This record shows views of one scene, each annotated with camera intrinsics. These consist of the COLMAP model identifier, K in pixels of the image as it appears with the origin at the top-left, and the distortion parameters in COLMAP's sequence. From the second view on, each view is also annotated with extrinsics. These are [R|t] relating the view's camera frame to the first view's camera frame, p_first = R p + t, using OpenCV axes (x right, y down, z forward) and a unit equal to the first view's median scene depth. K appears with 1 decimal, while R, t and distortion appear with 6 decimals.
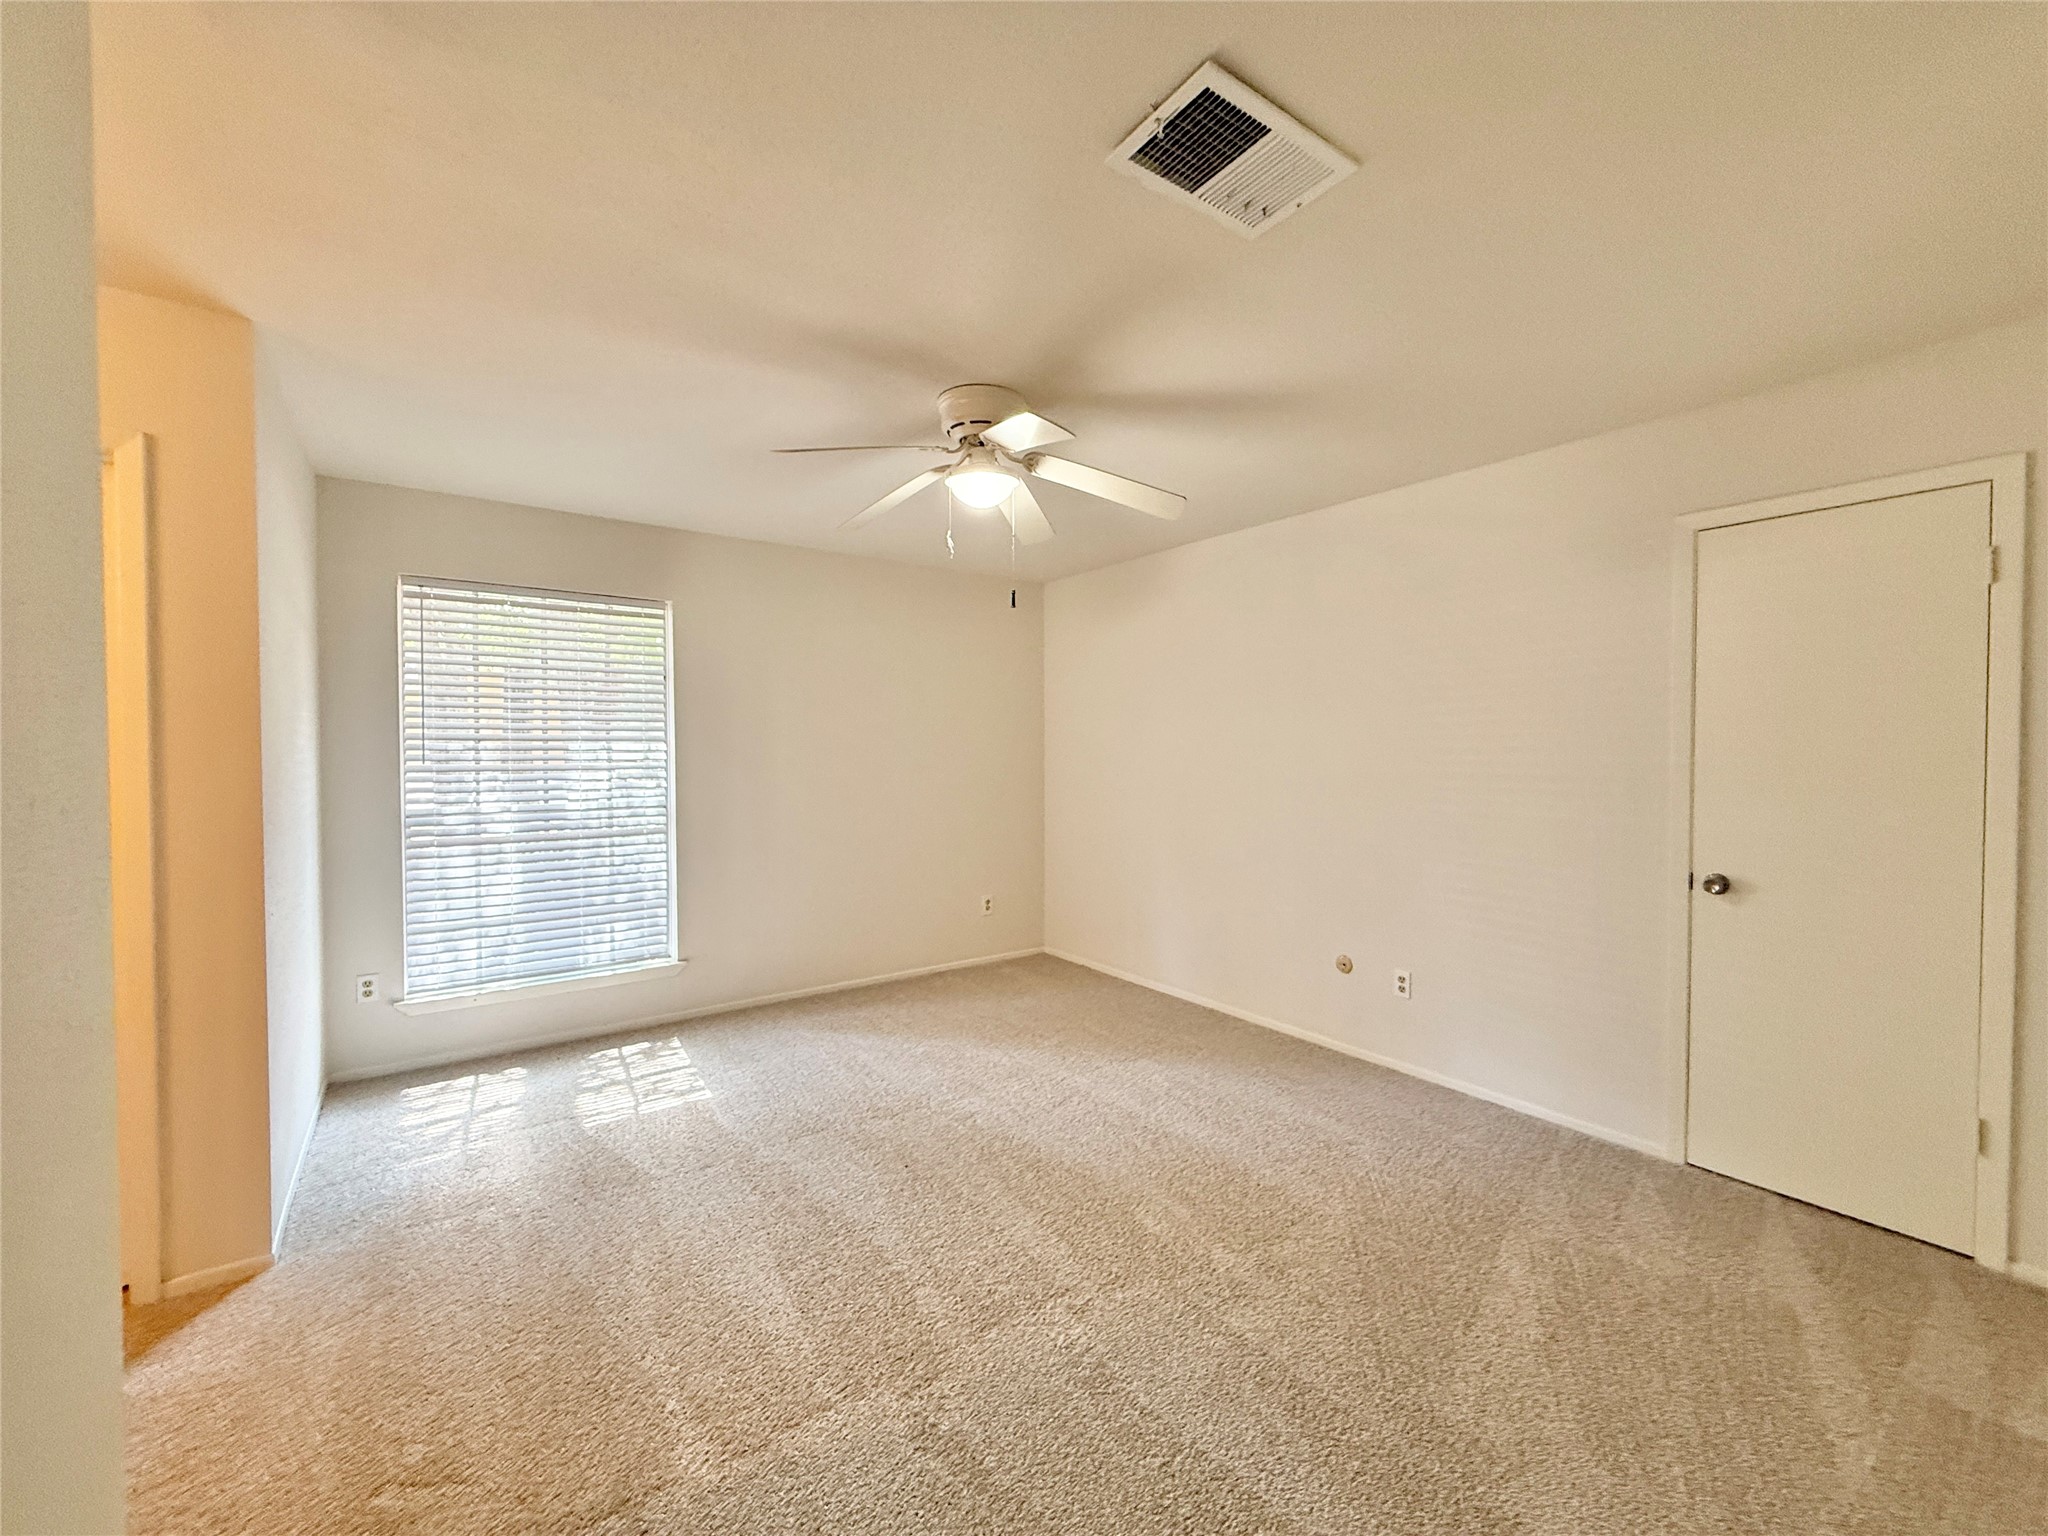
lens RADIAL K [[816.3, 0, 1014.0], [0, 816.3, 767.2], [0, 0, 1]] dist [0.000507, -0.000178]
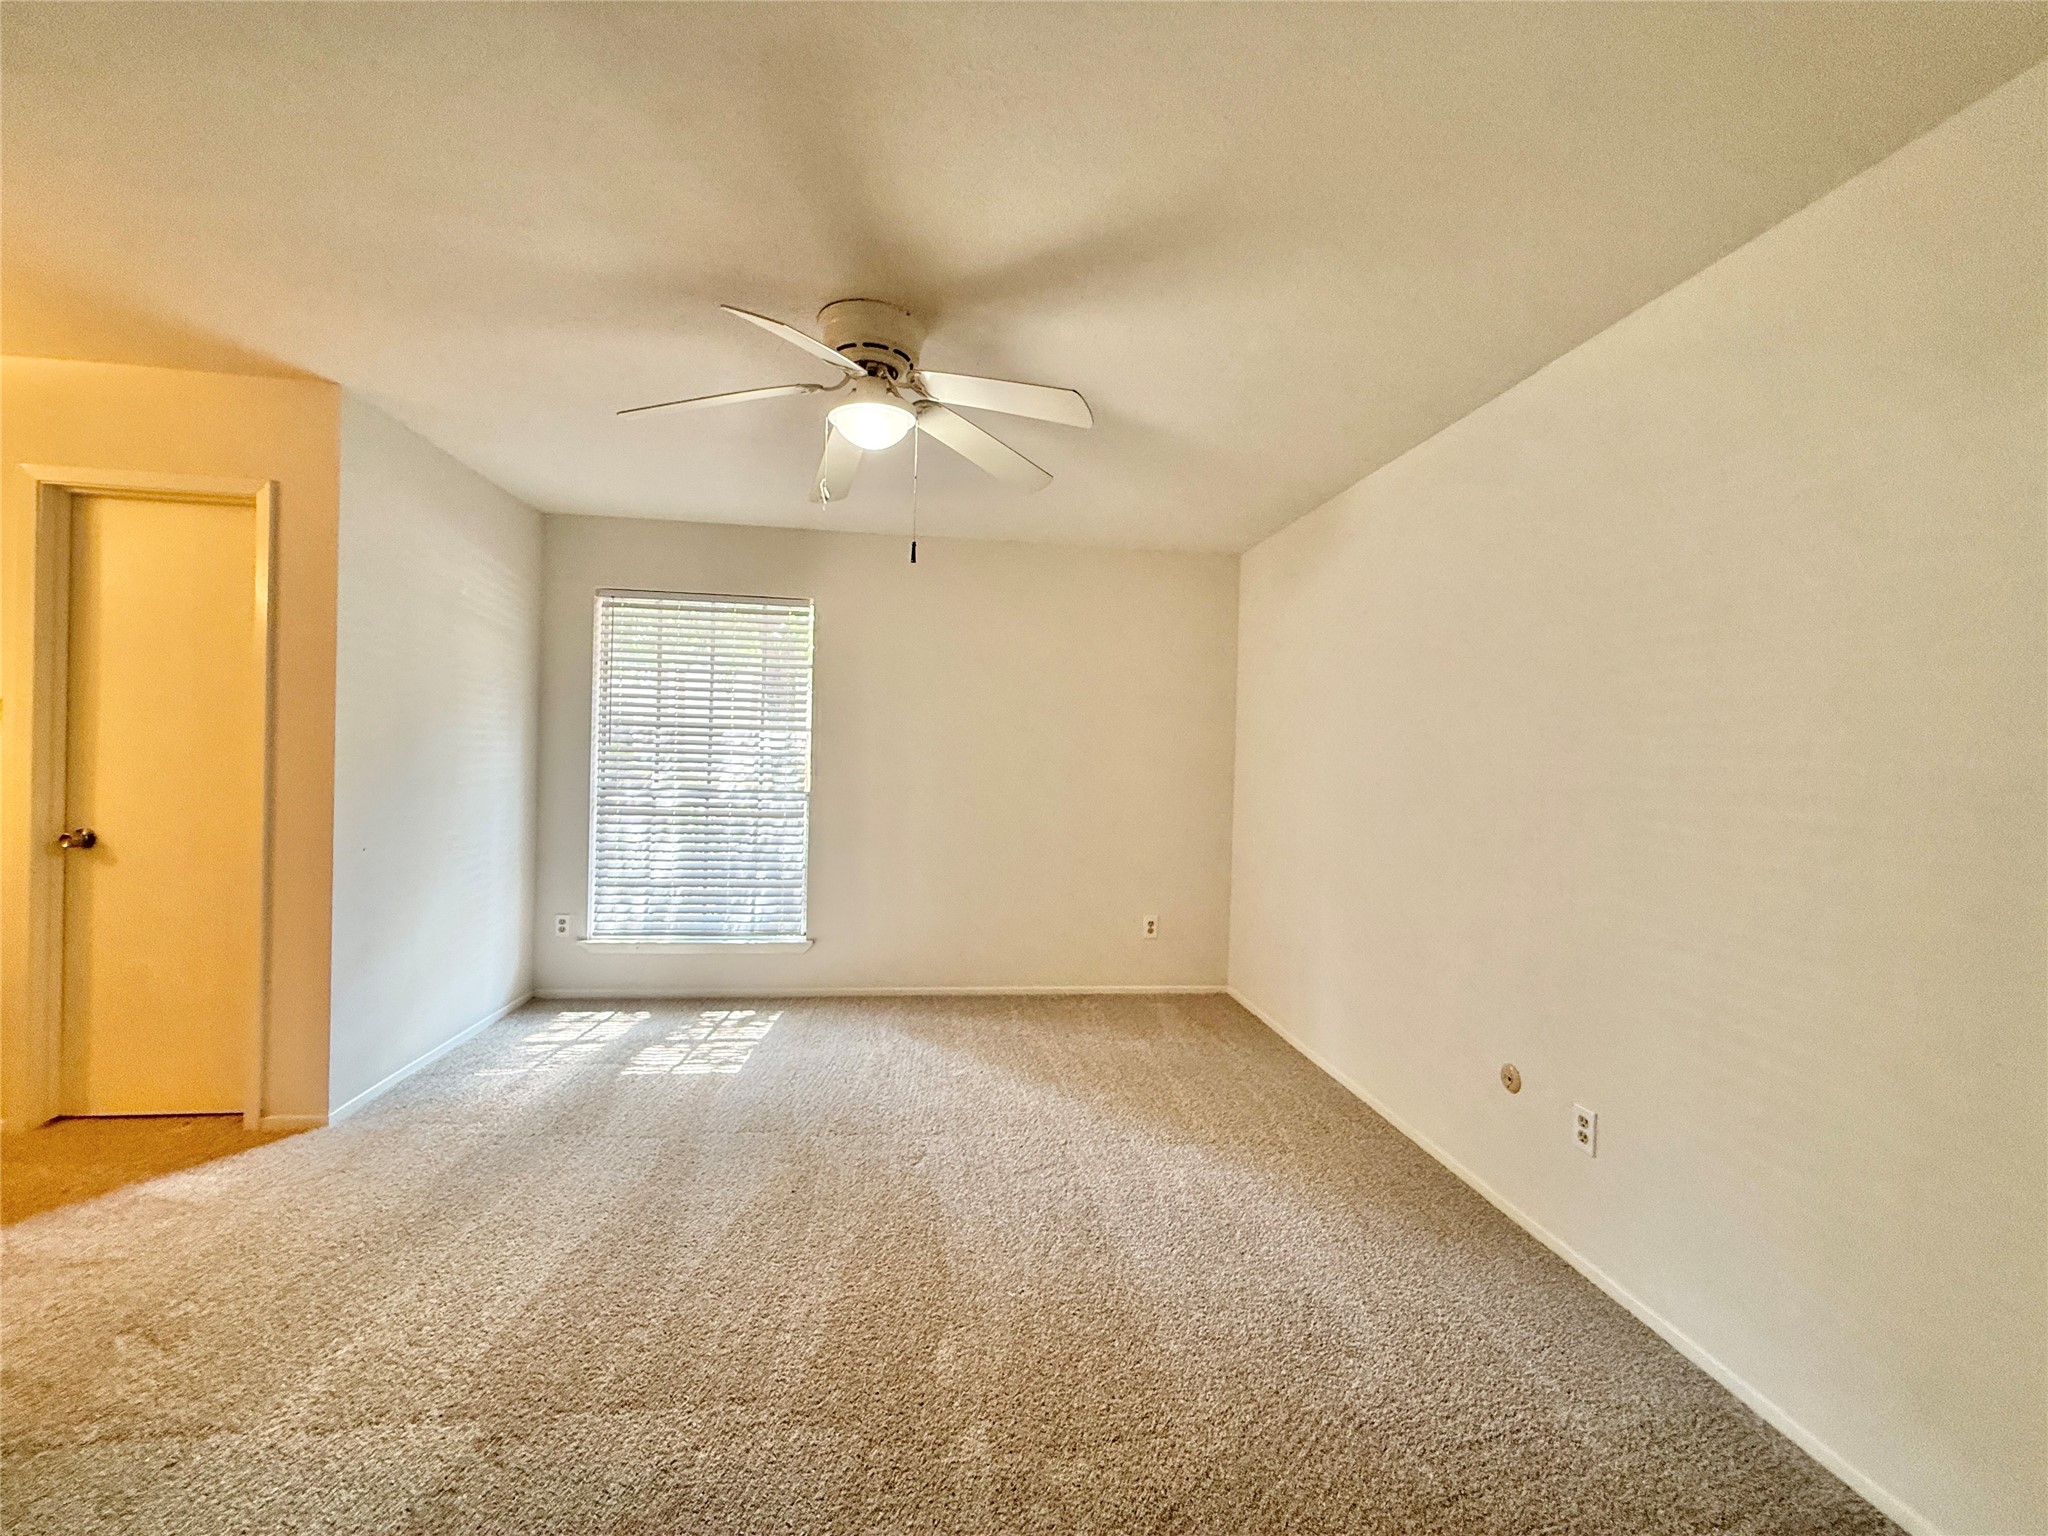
lens RADIAL K [[816.3, 0, 1023.3], [0, 816.3, 763.3], [0, 0, 1]] dist [0.000507, -0.000178]
pose [[0.875052, 0.029302, -0.483142, 0.375601], [-0.039186, 0.999178, -0.010375, 0.011691], [0.482441, 0.028011, 0.875481, 0.235099]]
